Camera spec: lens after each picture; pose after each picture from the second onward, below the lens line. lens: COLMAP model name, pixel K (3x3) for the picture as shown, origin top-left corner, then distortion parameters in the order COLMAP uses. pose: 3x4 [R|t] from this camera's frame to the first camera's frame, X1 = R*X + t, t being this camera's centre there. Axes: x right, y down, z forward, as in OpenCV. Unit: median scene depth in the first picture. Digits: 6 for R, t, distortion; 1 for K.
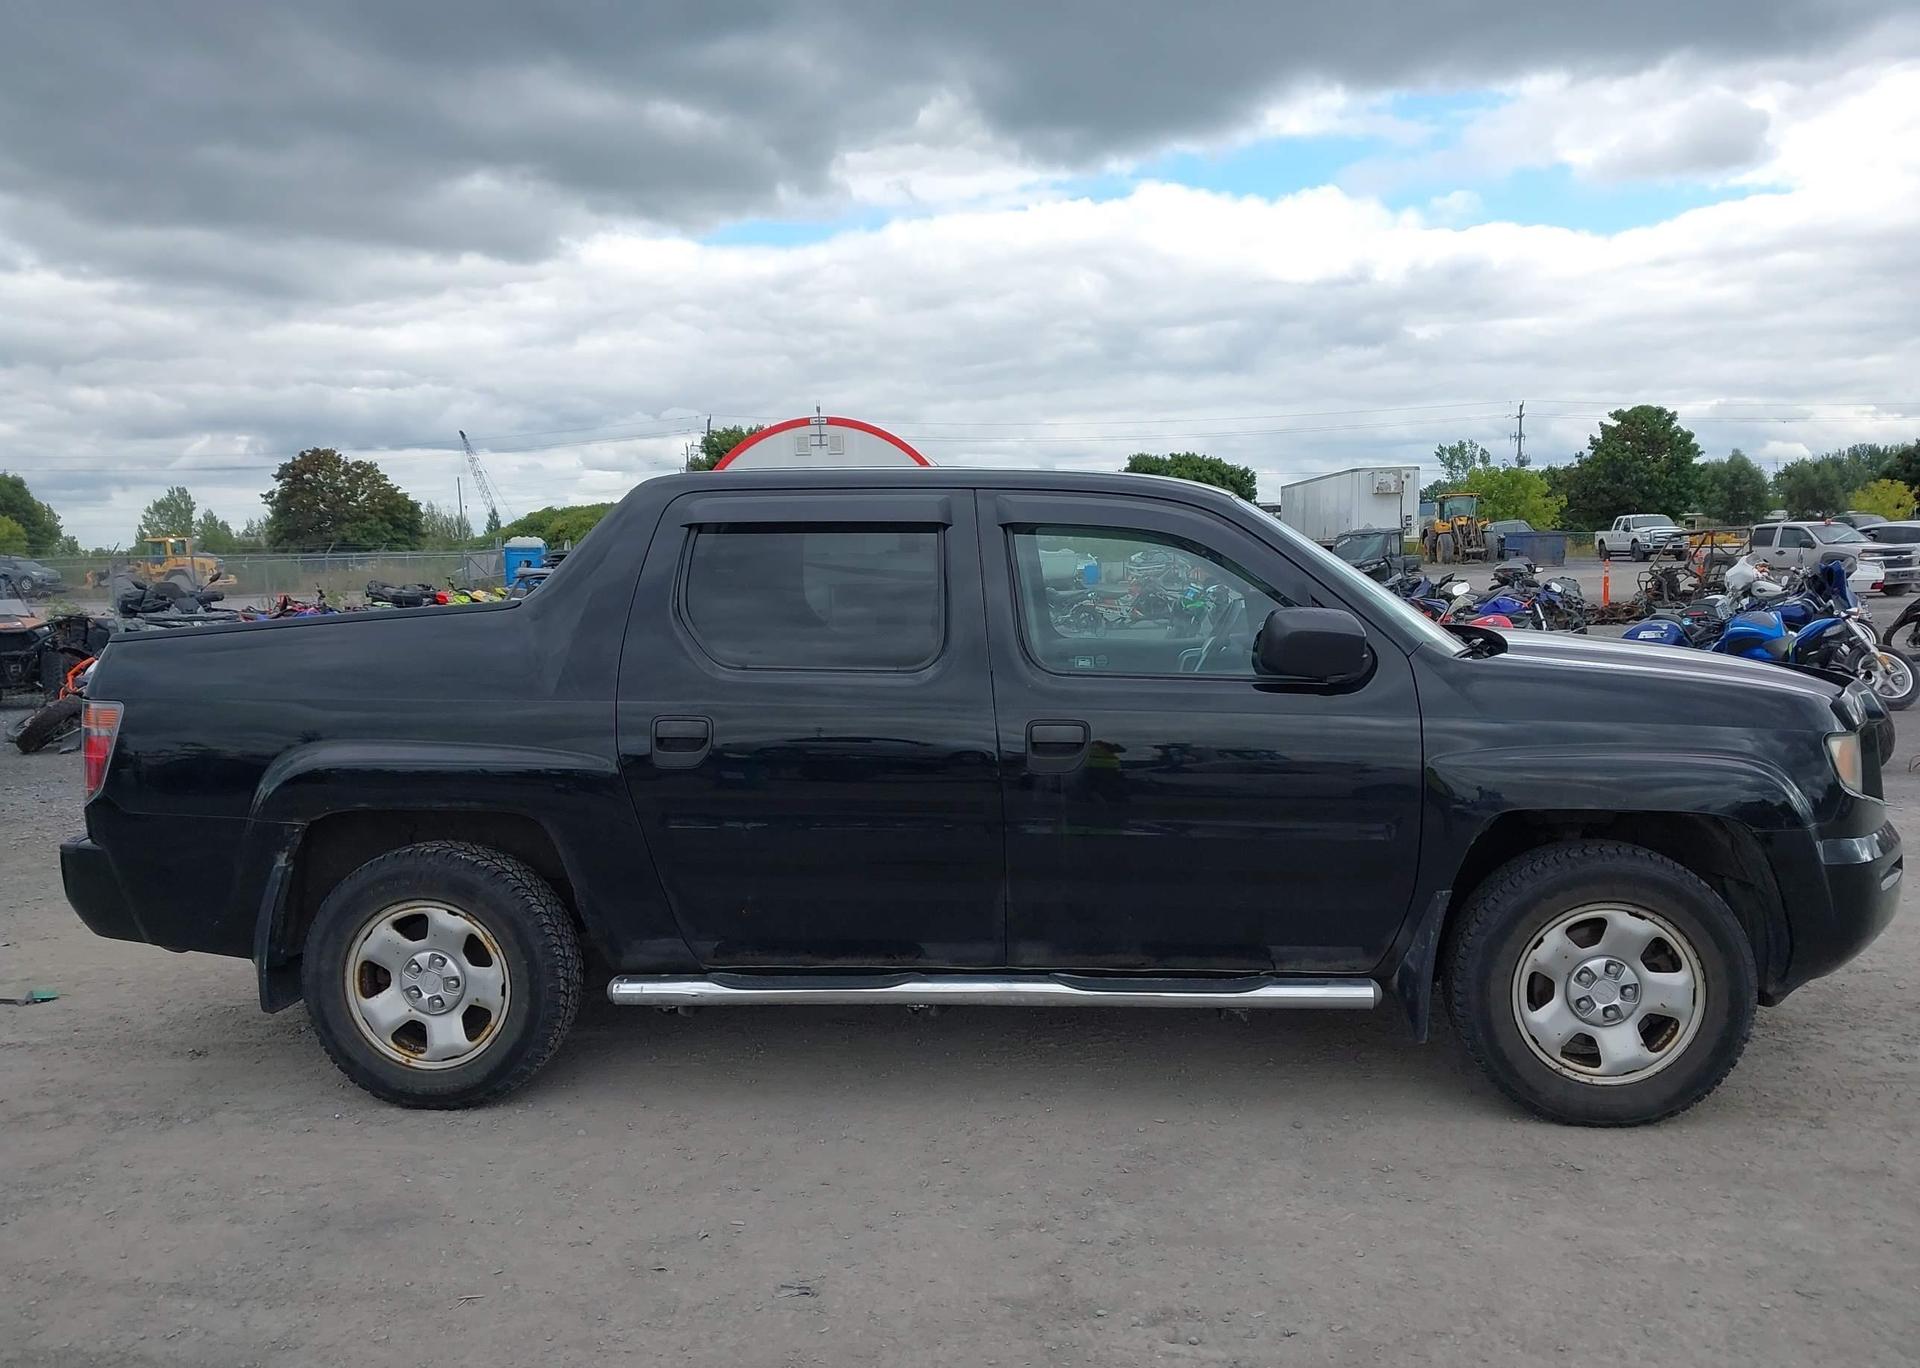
lens RADIAL K [[1559.2, 0, 960.0], [0, 1559.2, 684.0], [0, 0, 1]] dist [0.032068, -0.085591]
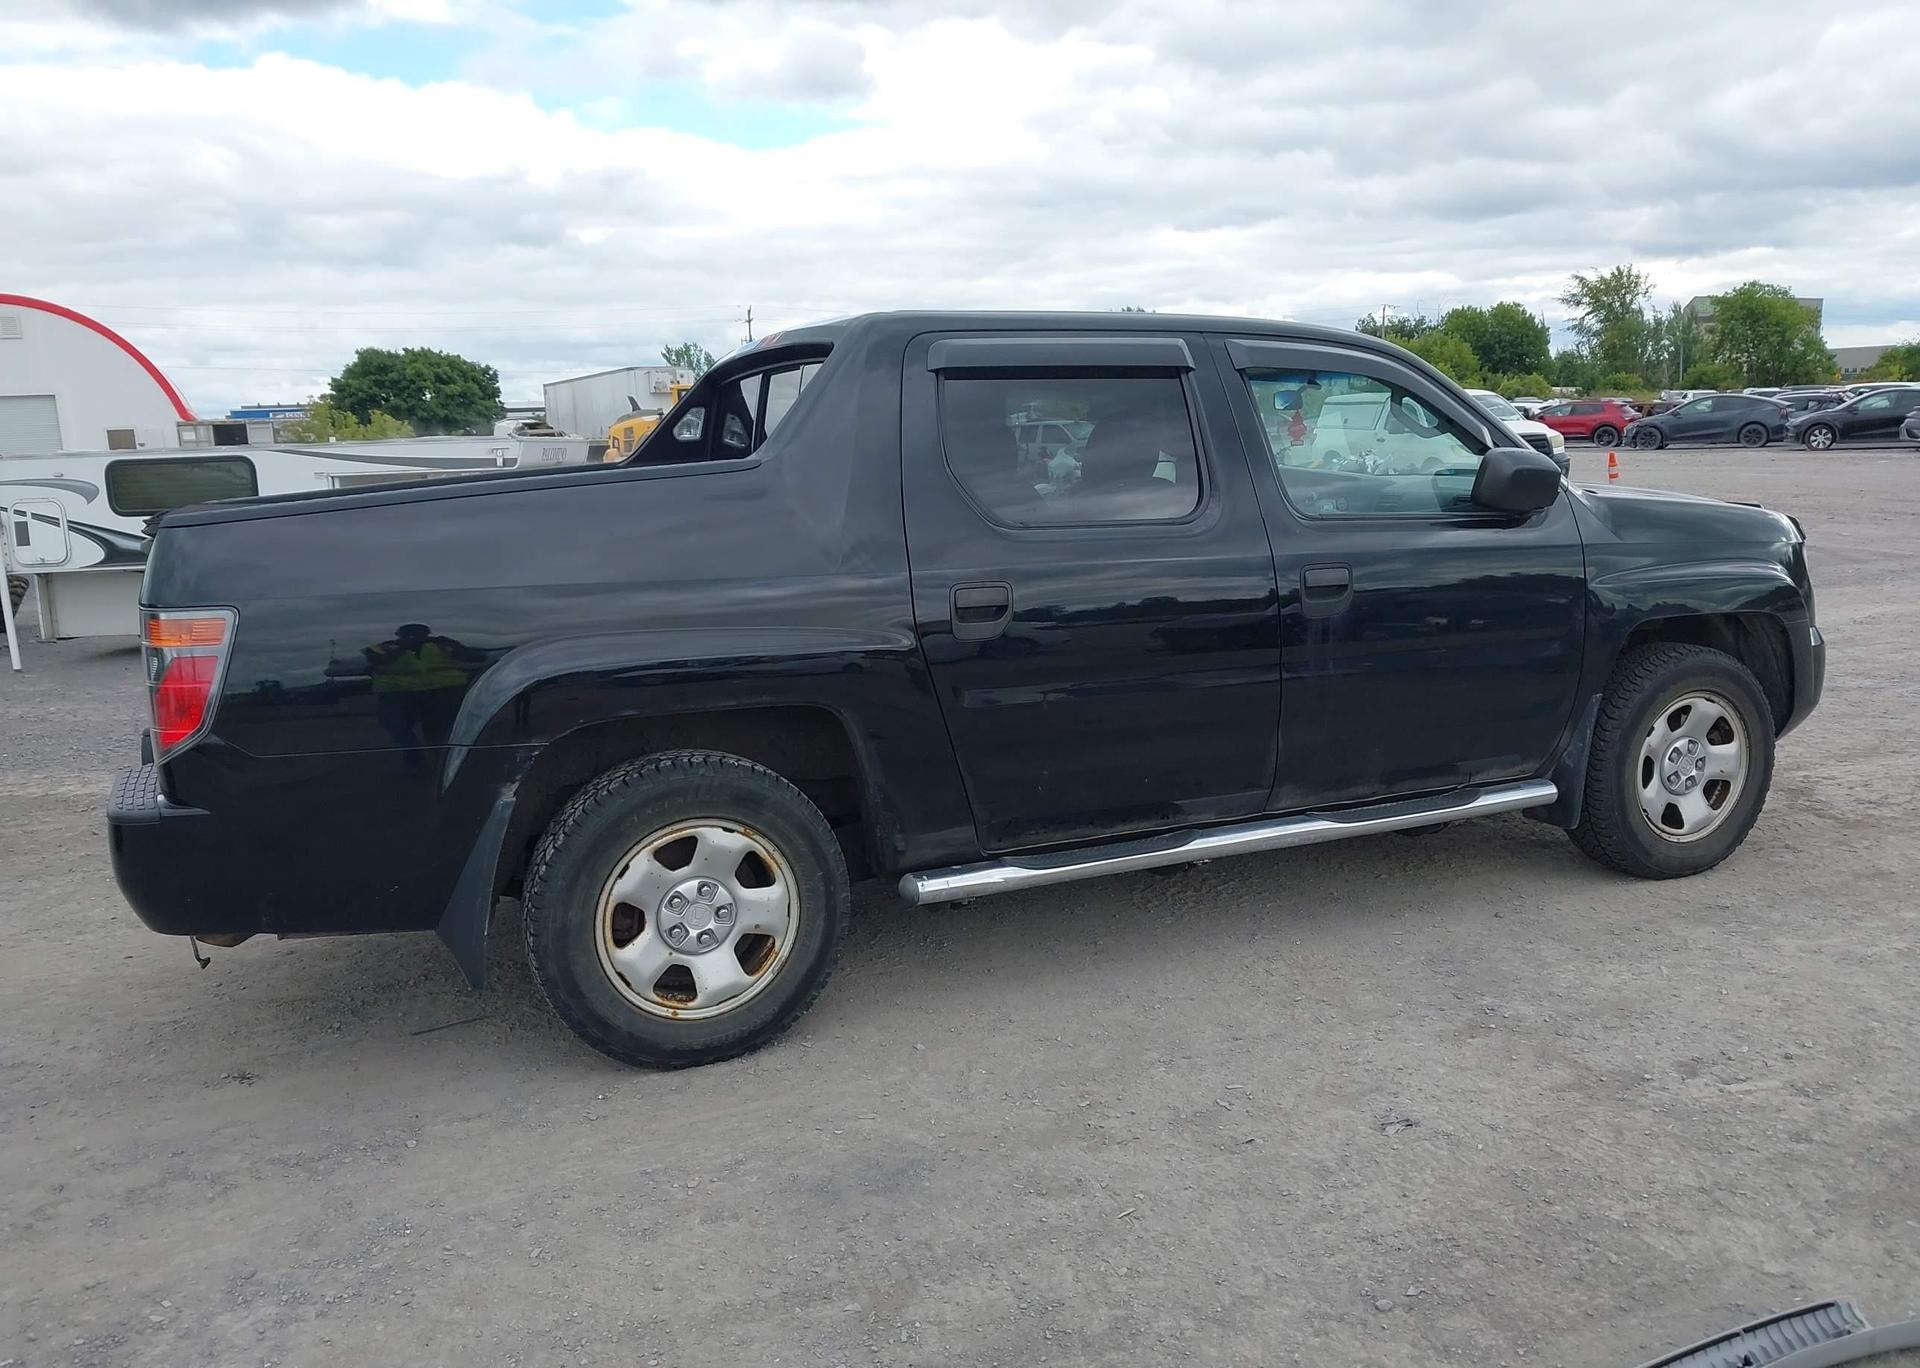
lens RADIAL K [[1553.8, 0, 966.6], [0, 1553.8, 667.1], [0, 0, 1]] dist [0.010703, -0.022439]
pose [[0.869159, -0.077974, 0.488346, -0.619375], [0.053123, 0.996499, 0.064561, 0.011231], [-0.491671, -0.030171, 0.870258, 0.208812]]
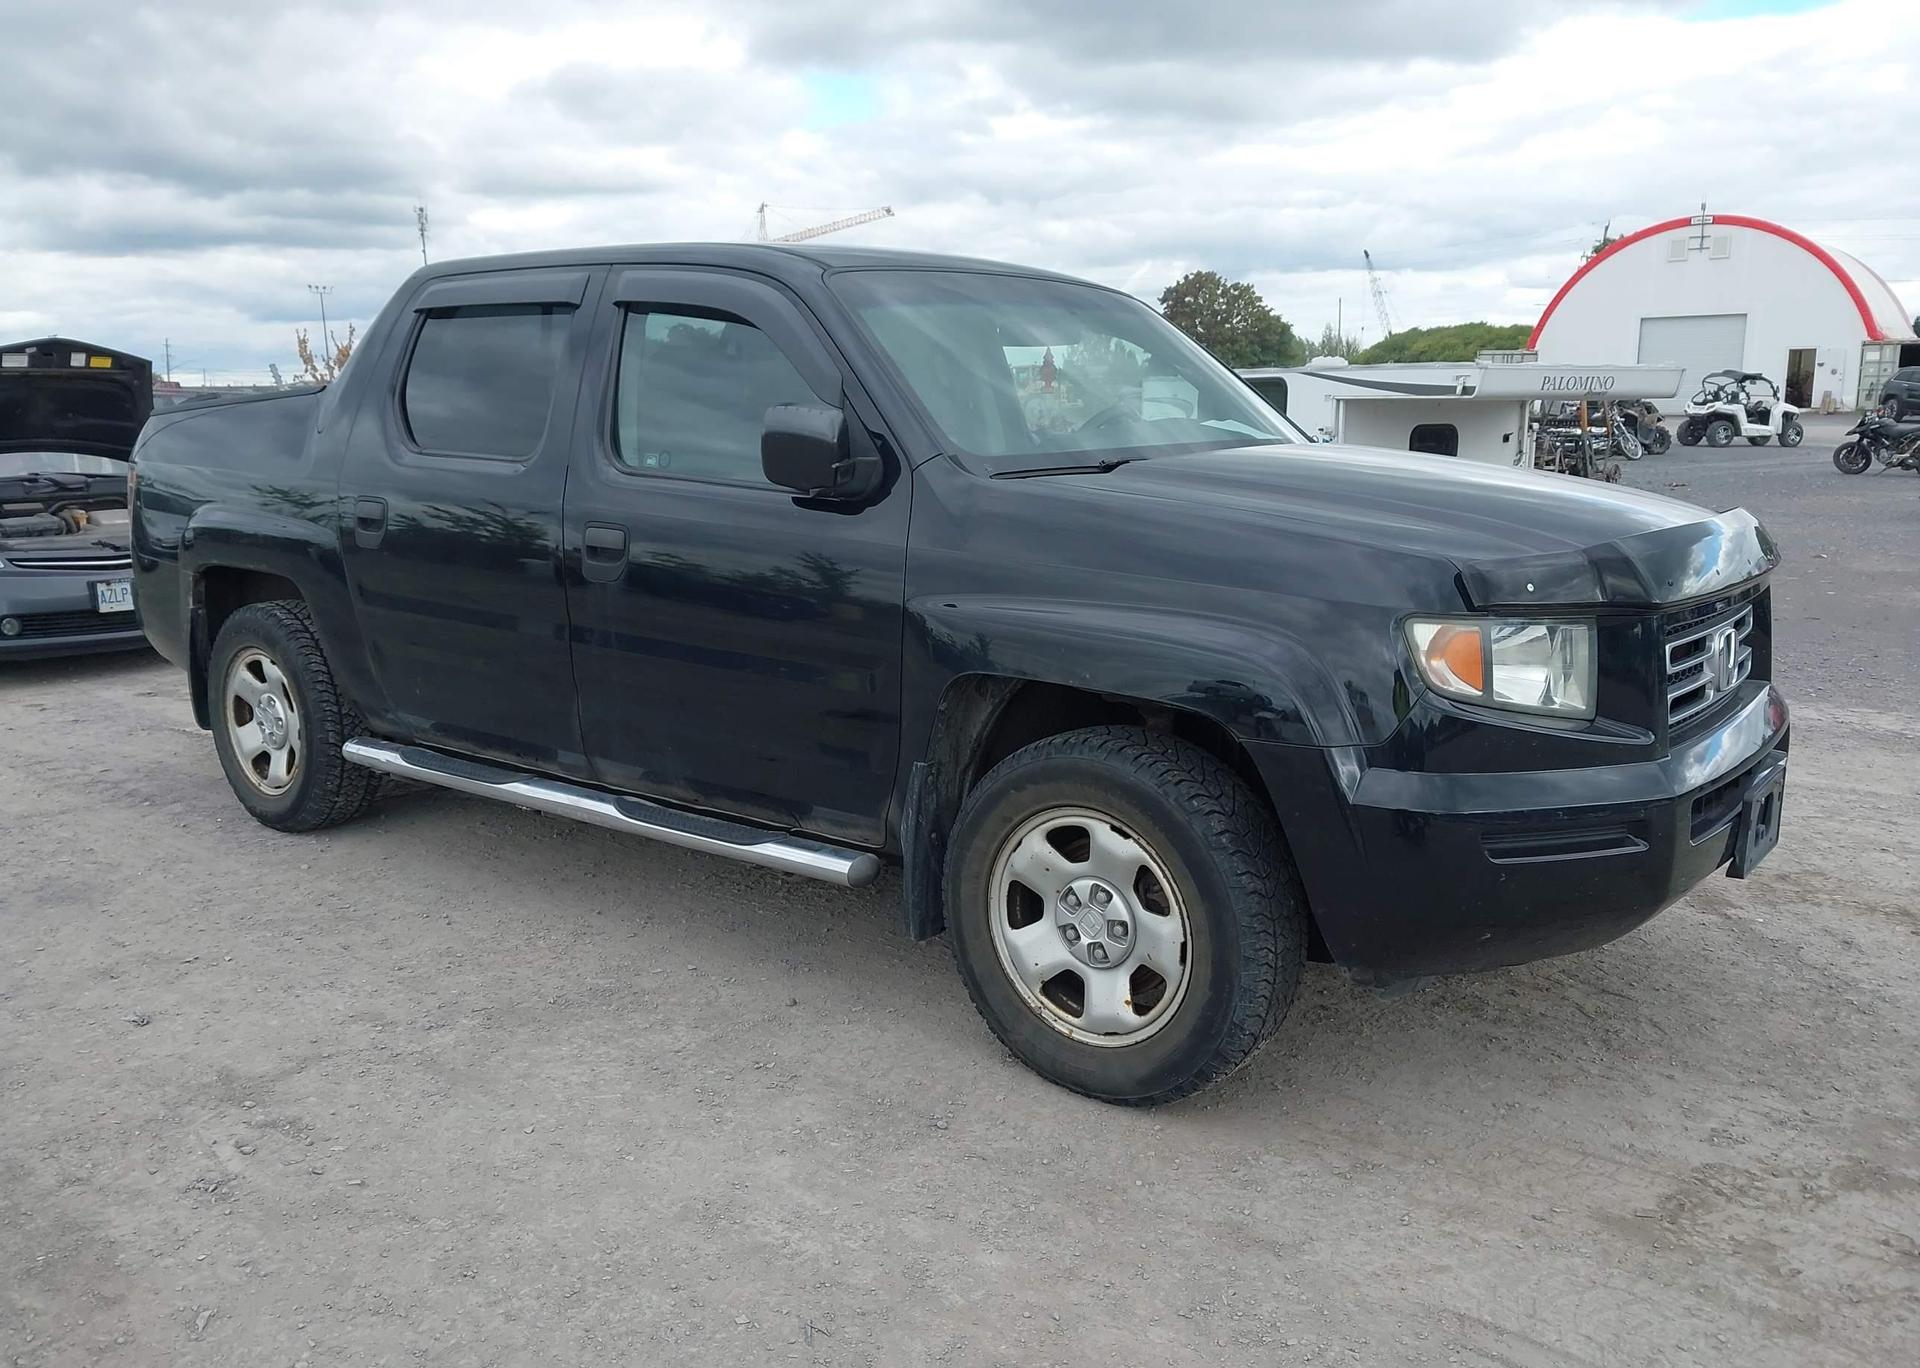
lens RADIAL K [[1560.2, 0, 915.6], [0, 1560.2, 719.7], [0, 0, 1]] dist [0.005127, -0.013810]
pose [[0.830884, 0.128810, -0.541331, 0.690936], [-0.056405, 0.987324, 0.148359, -0.007758], [0.553579, -0.092736, 0.827617, 0.314681]]
